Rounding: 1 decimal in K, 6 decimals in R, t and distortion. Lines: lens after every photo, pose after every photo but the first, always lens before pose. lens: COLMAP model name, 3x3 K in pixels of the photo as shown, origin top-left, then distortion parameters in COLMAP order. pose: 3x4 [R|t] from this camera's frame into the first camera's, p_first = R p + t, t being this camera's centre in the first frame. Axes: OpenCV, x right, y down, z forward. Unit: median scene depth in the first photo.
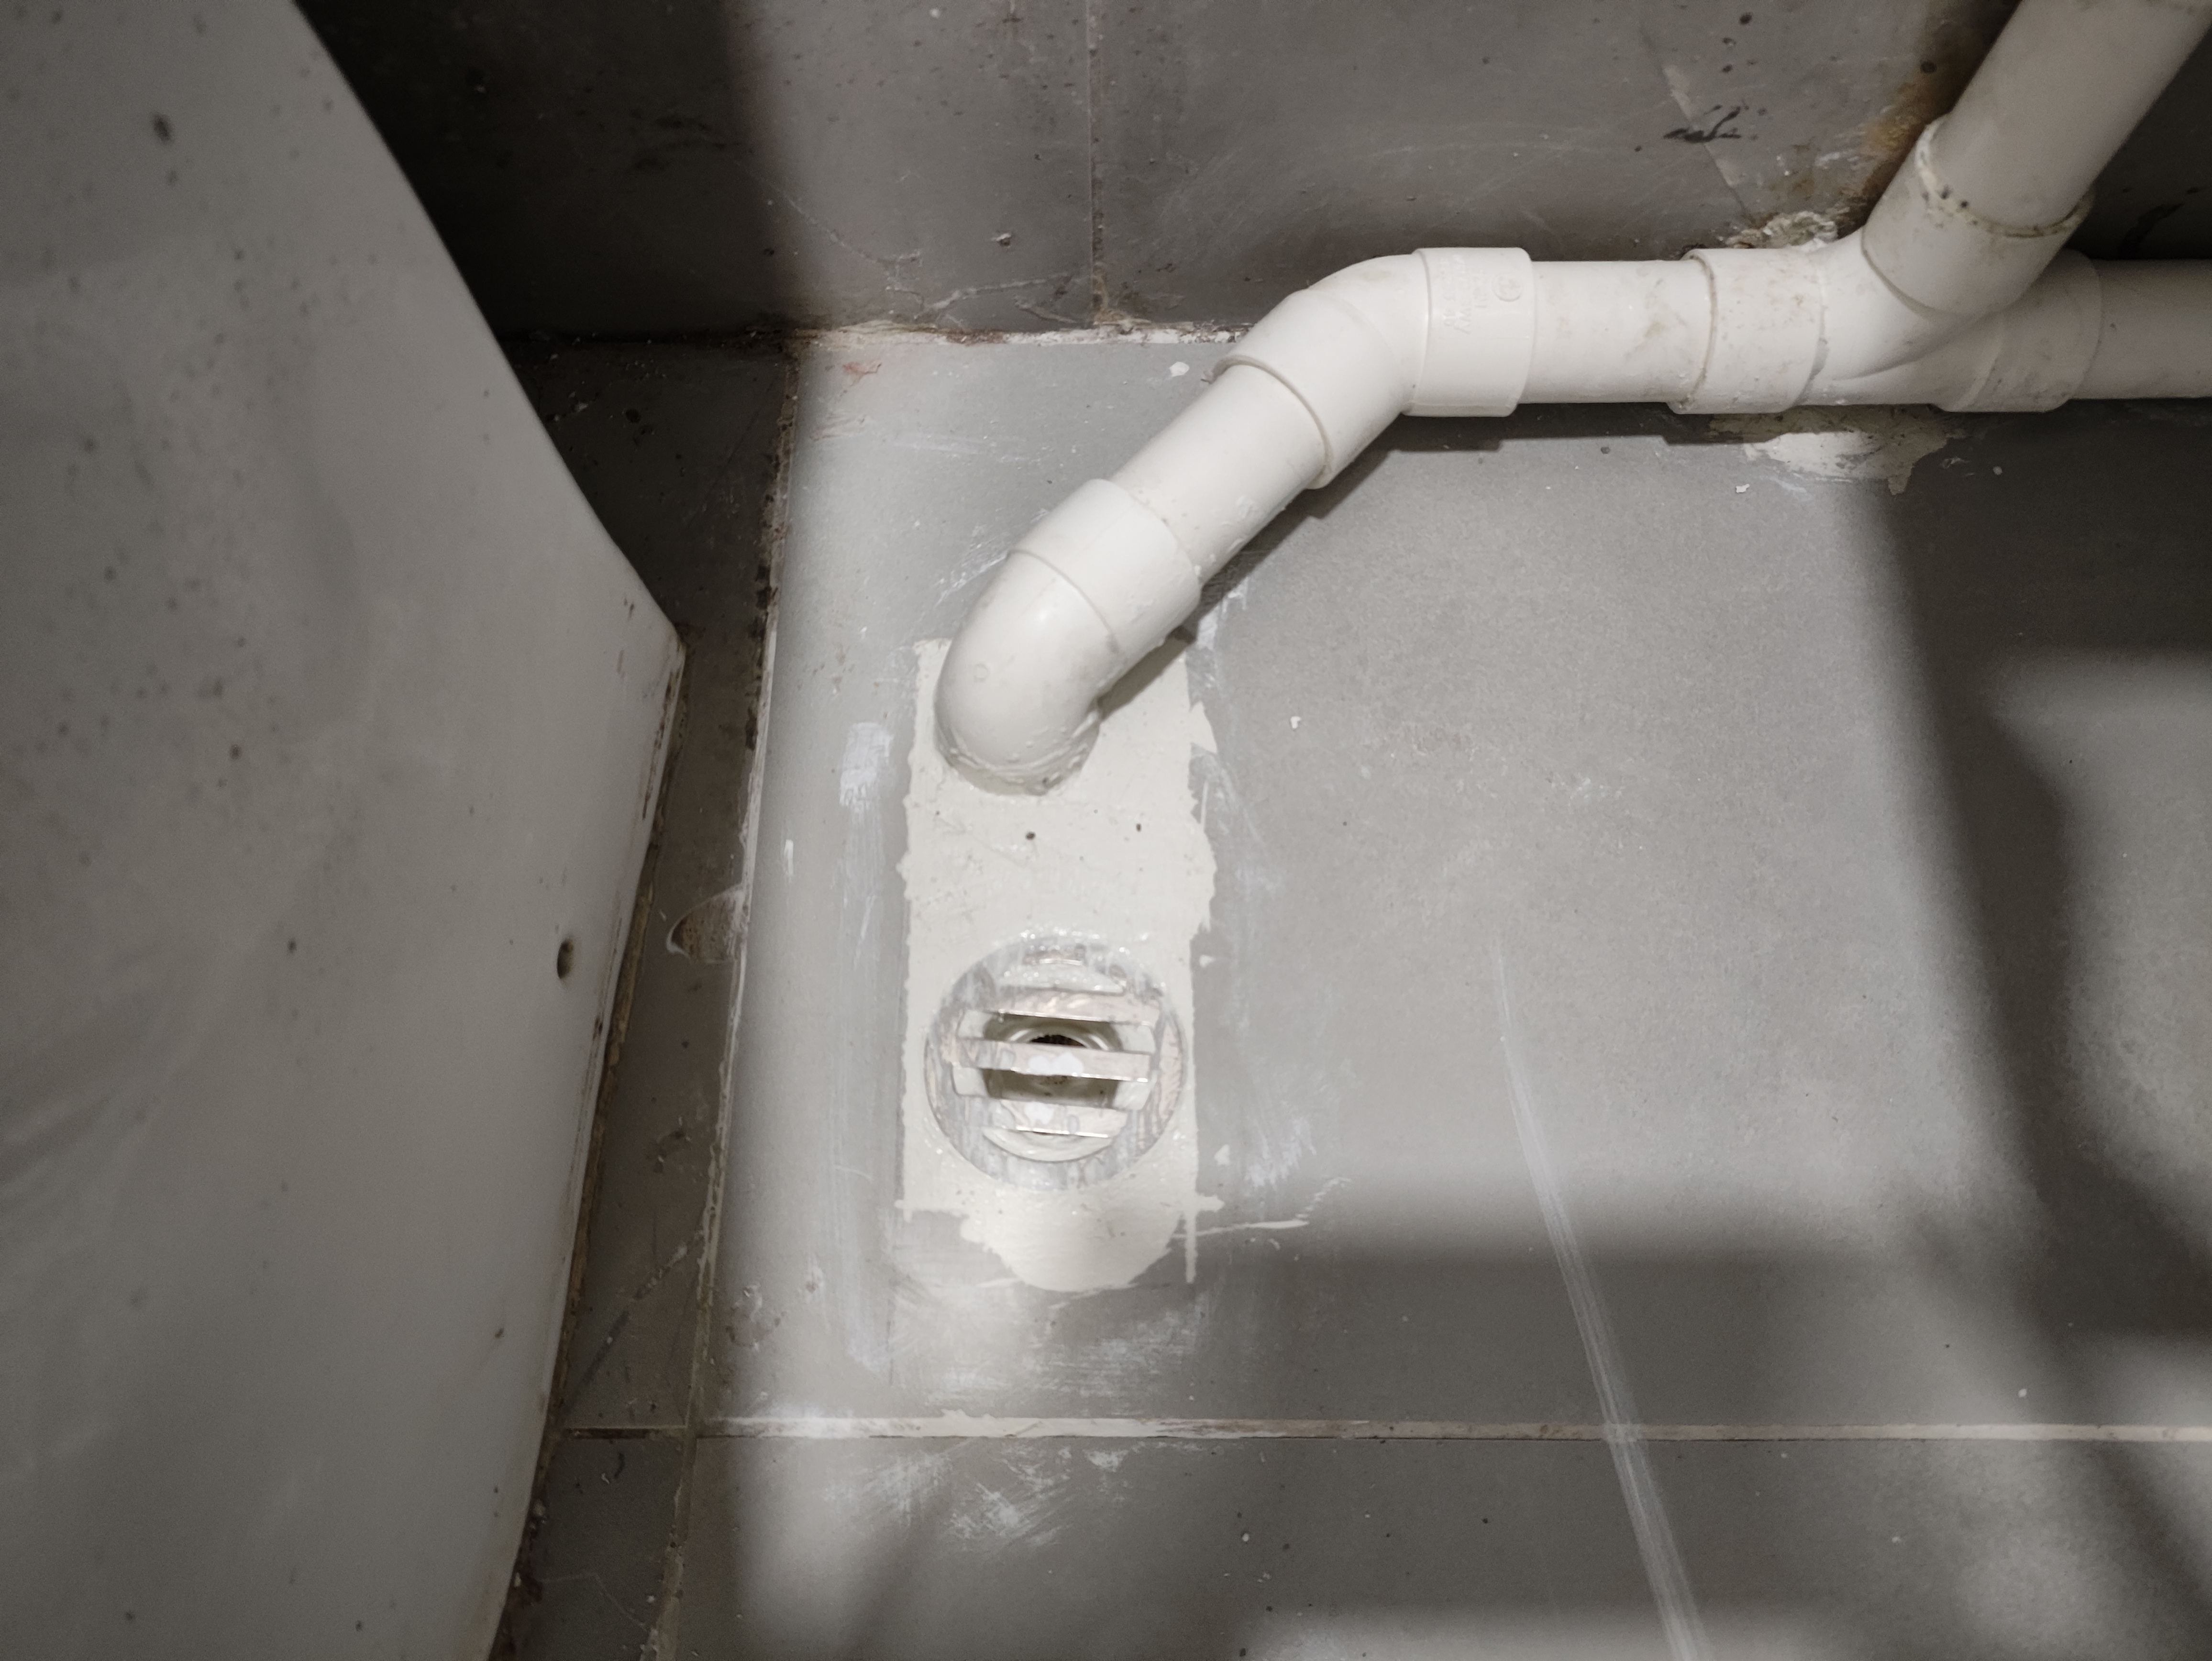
lens RADIAL K [[1644.5, 0, 1106.0], [0, 1644.5, 830.5], [0, 0, 1]] dist [0.130735, -0.230812]
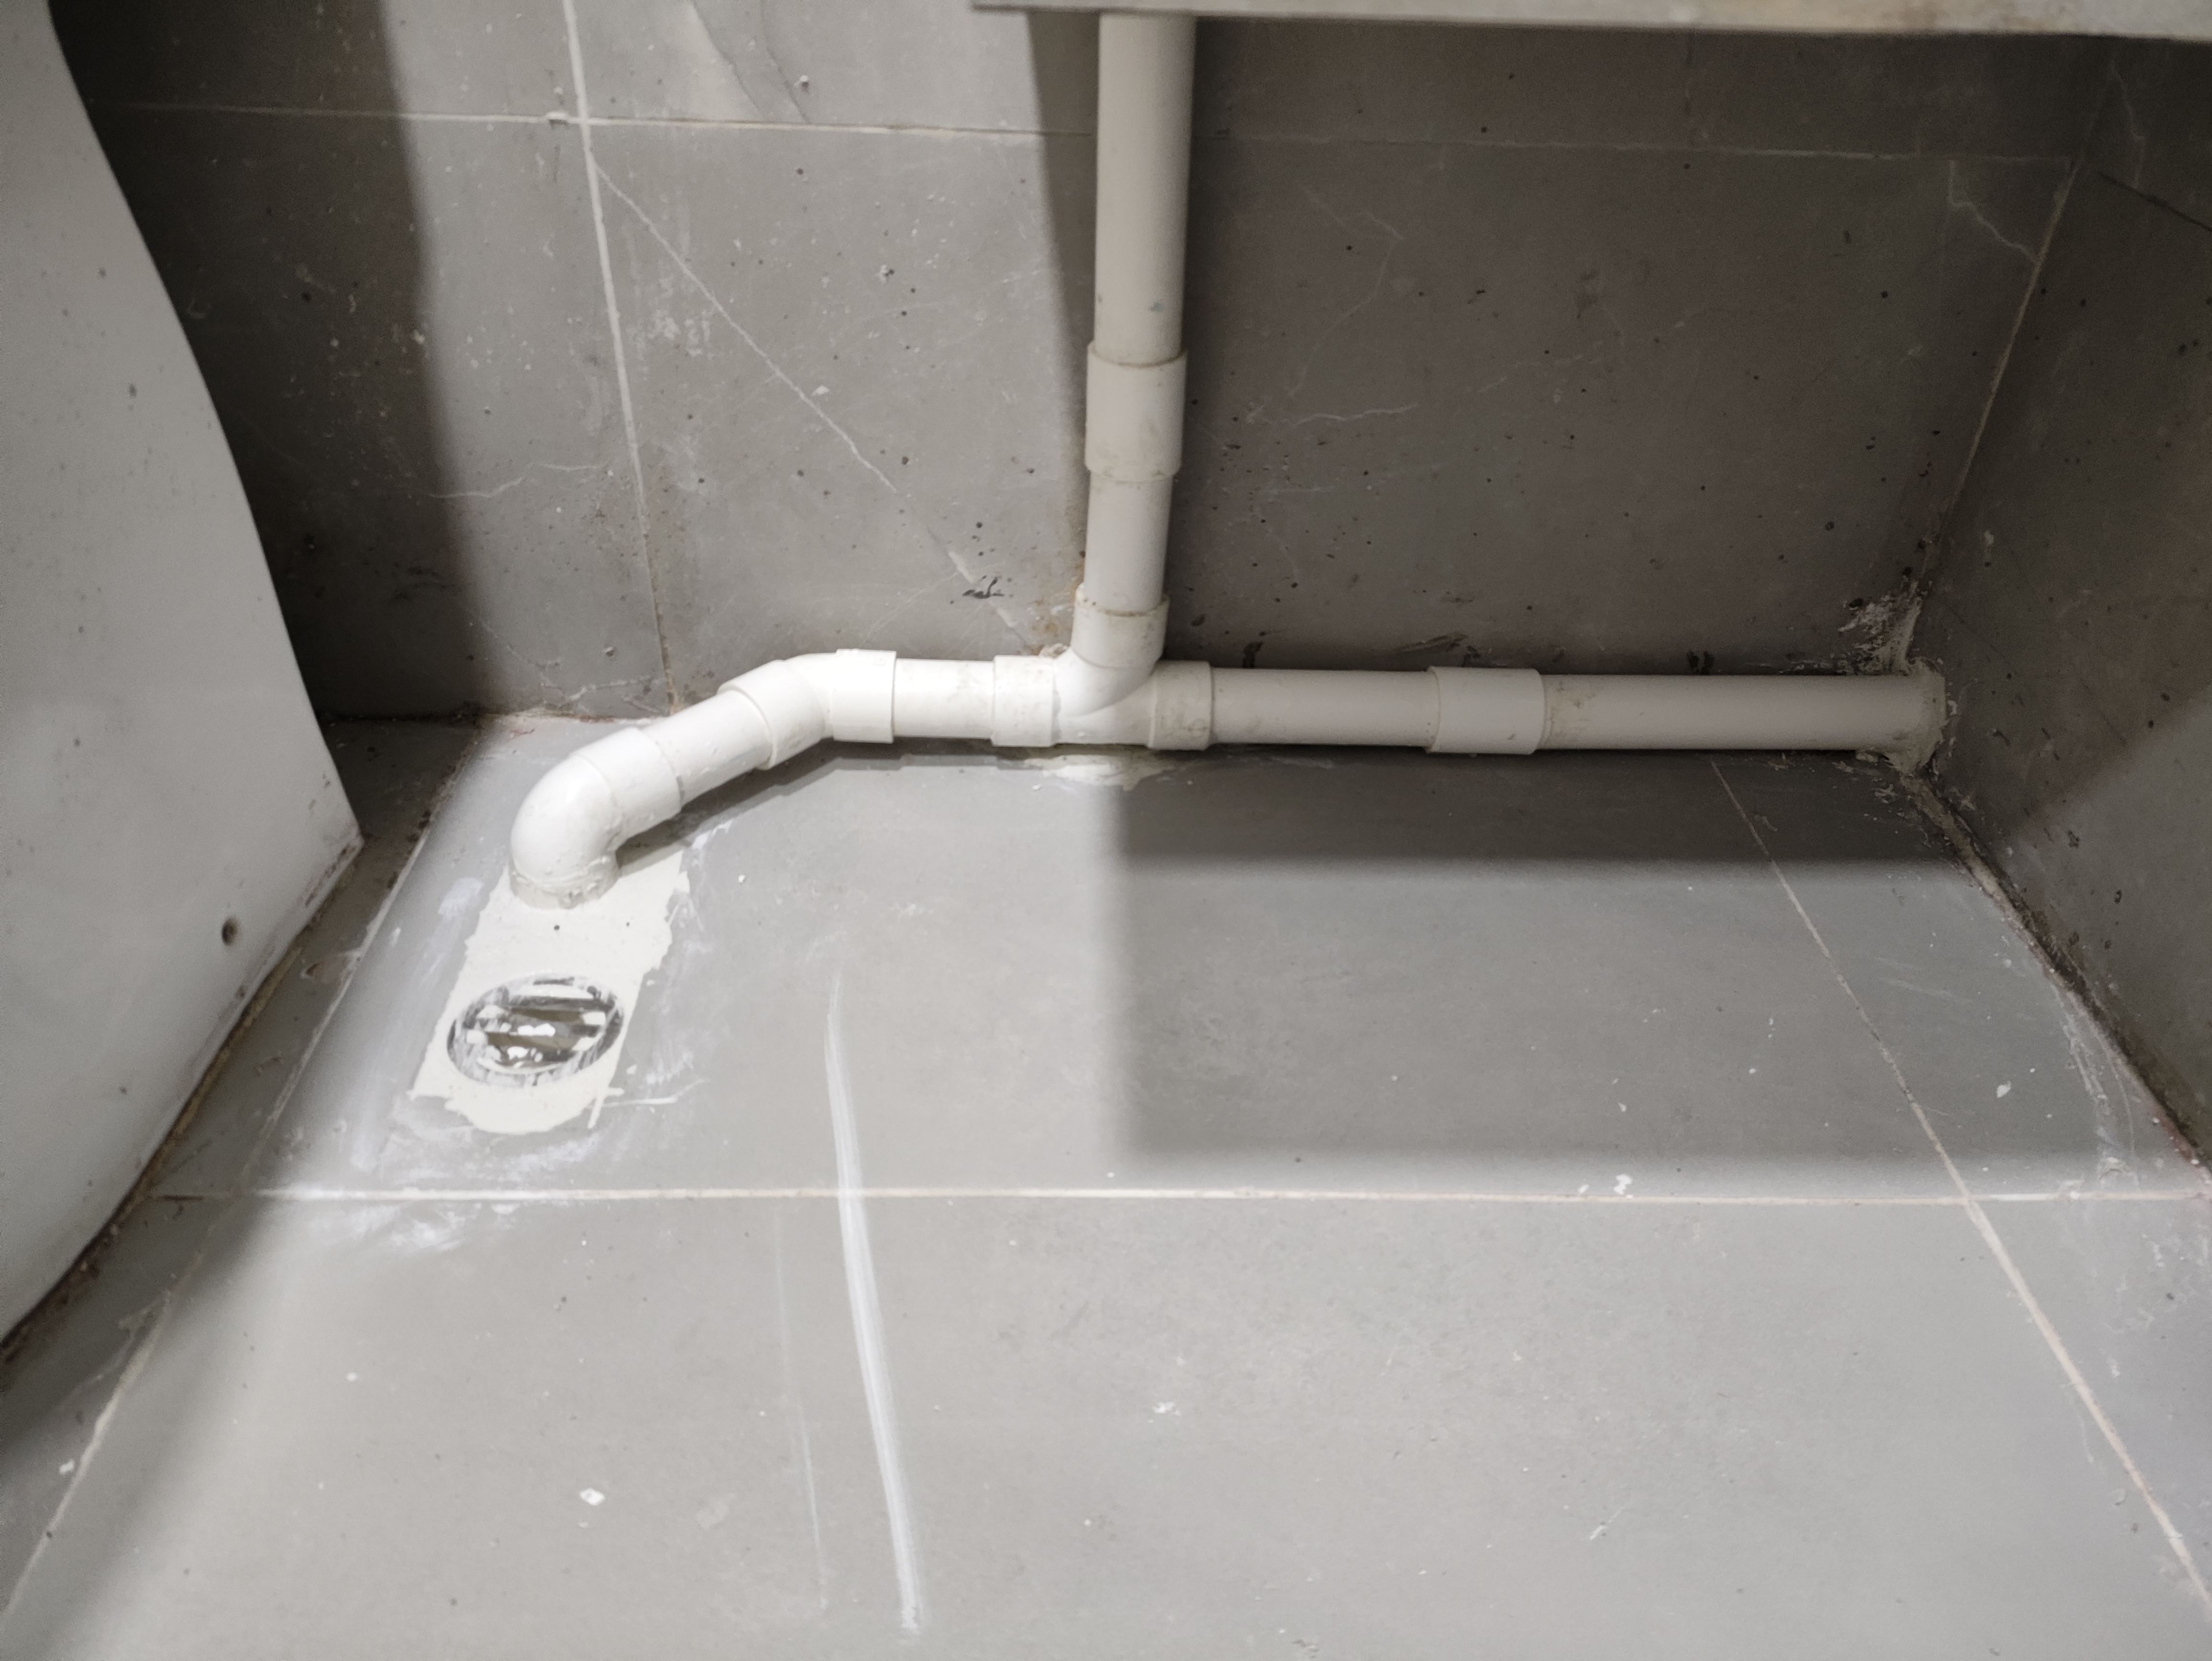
lens RADIAL K [[1623.2, 0, 1105.5], [0, 1623.2, 797.8], [0, 0, 1]] dist [0.119466, -0.221327]
pose [[0.998677, 0.014673, 0.049275, 0.406578], [0.013514, 0.849789, -0.526950, 0.744462], [-0.049605, 0.526919, 0.848467, -0.437601]]
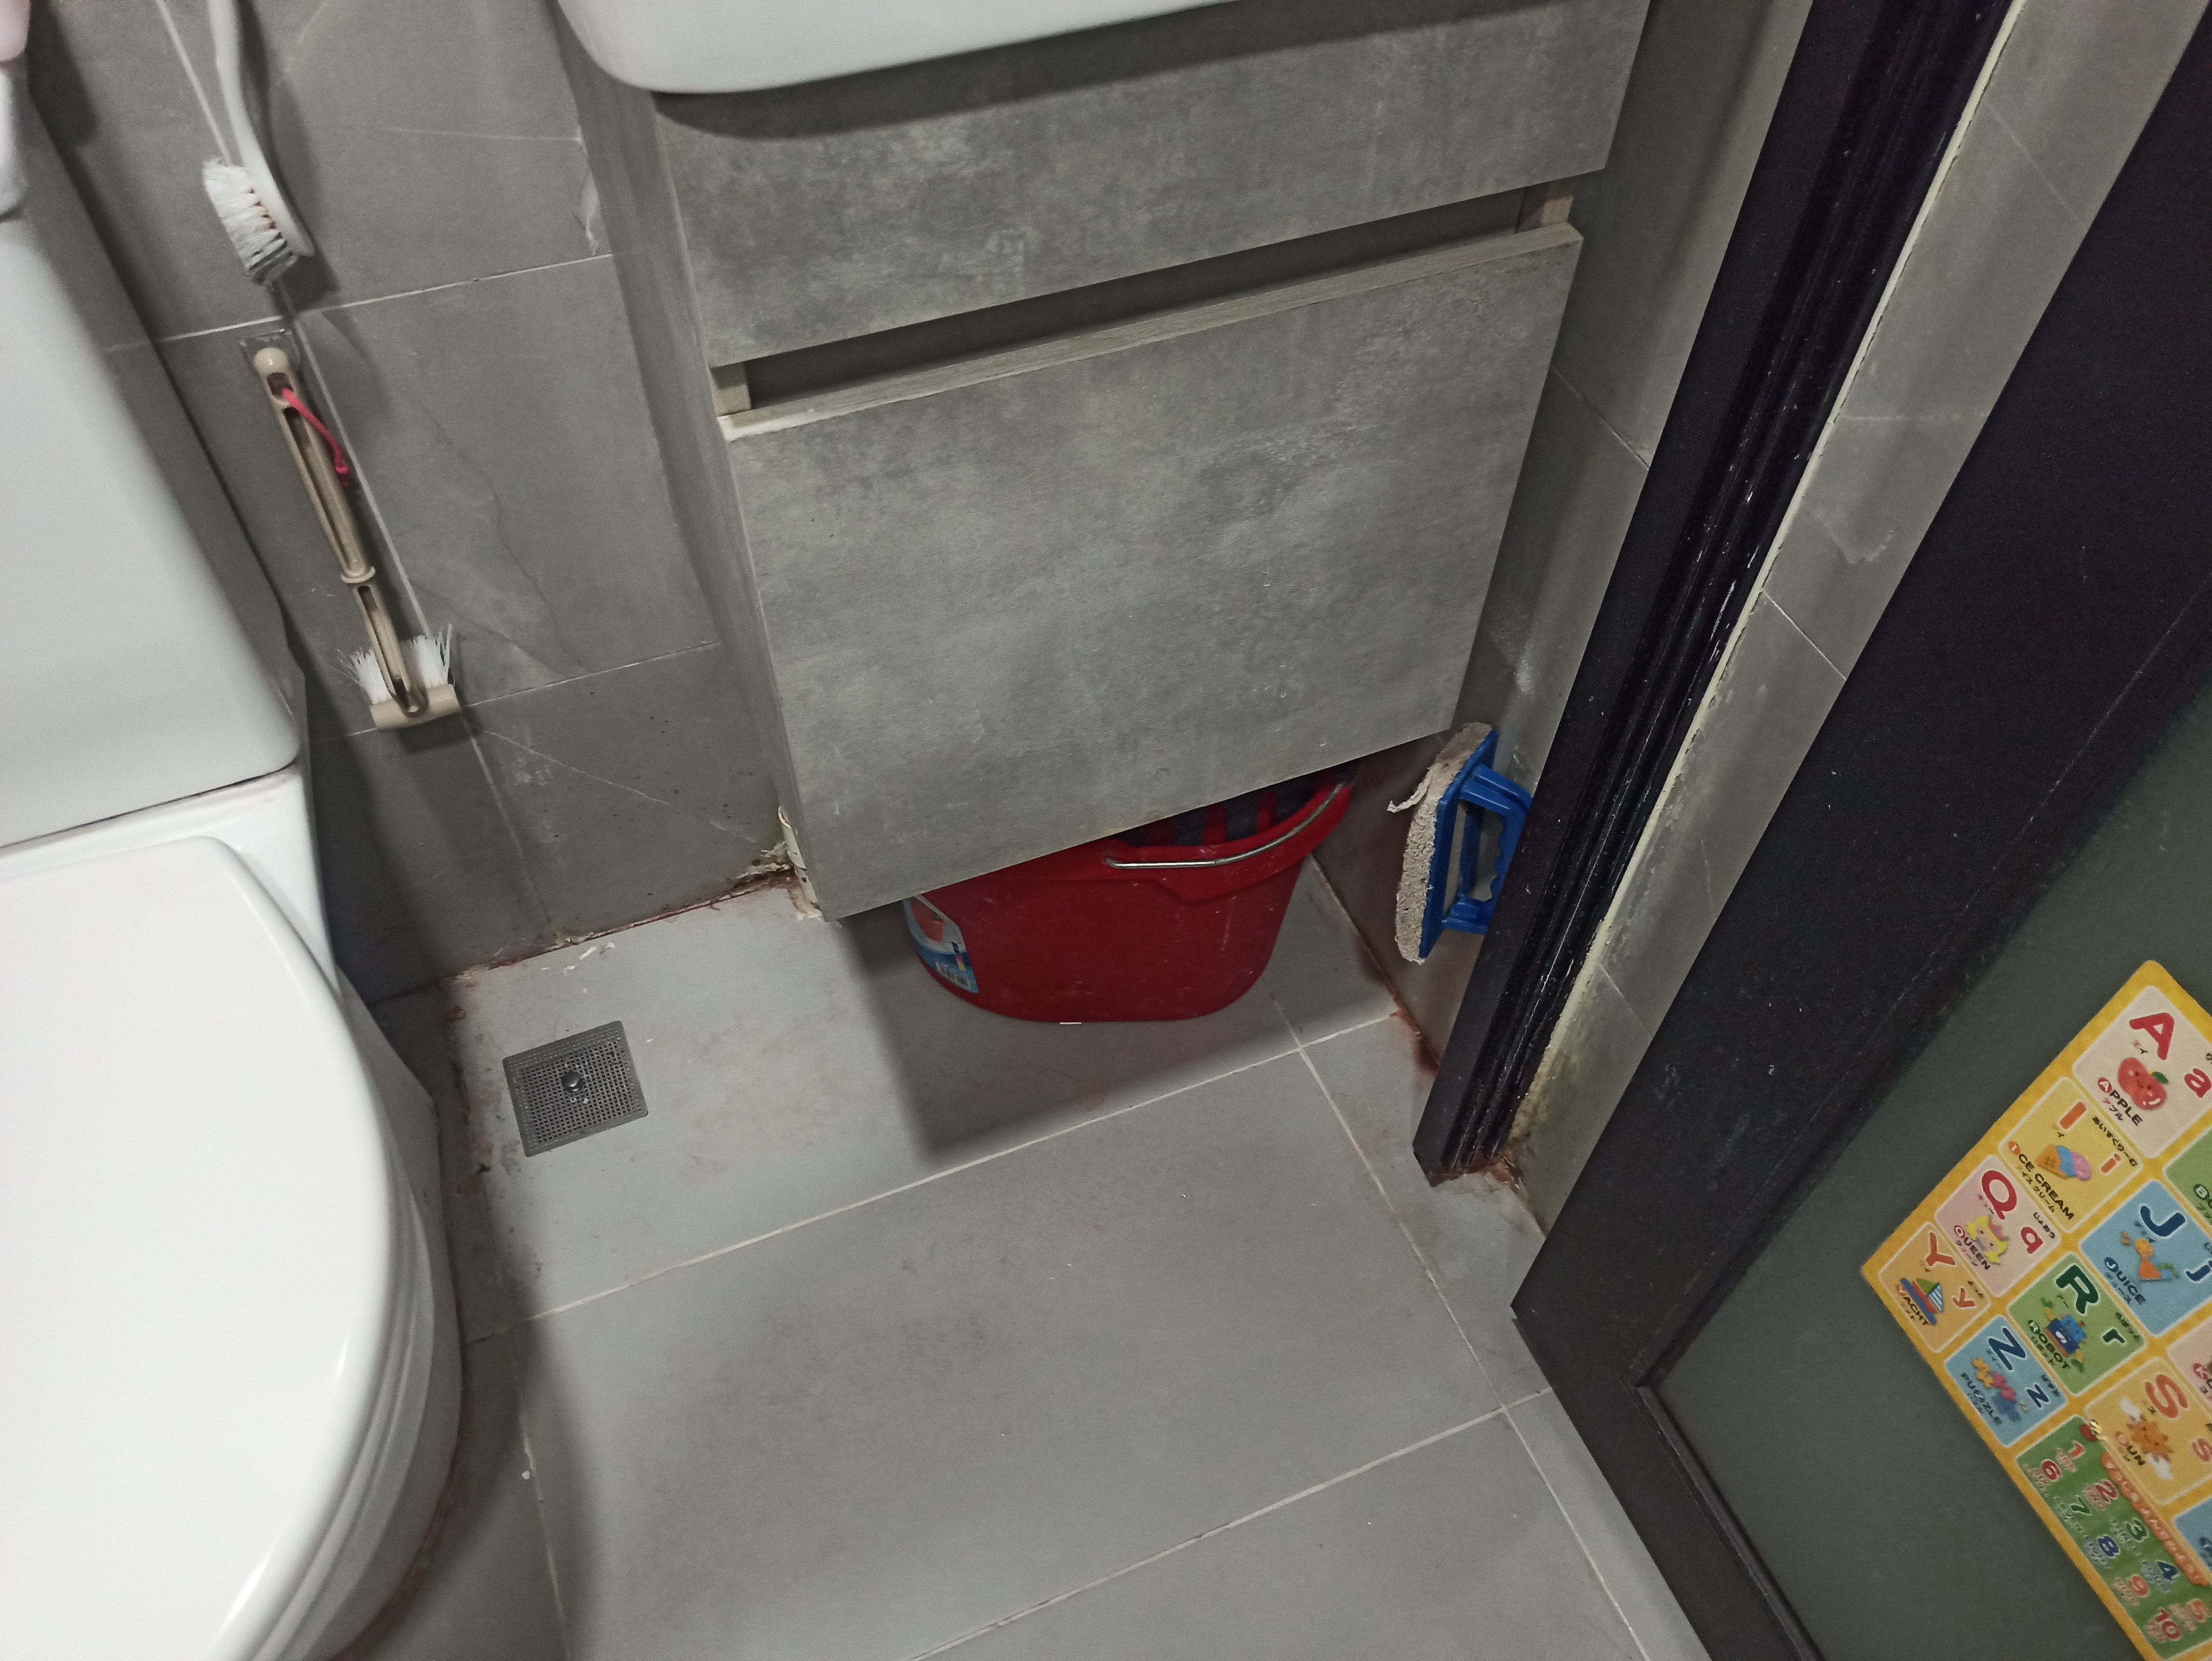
lens RADIAL K [[1622.1, 0, 1106.0], [0, 1622.1, 830.5], [0, 0, 1]] dist [-0.002519, -0.002007]
pose [[0.921191, -0.285929, 0.263915, 0.198550], [0.347974, 0.908876, -0.229908, 0.516642], [-0.174129, 0.303625, 0.936745, -1.949203]]
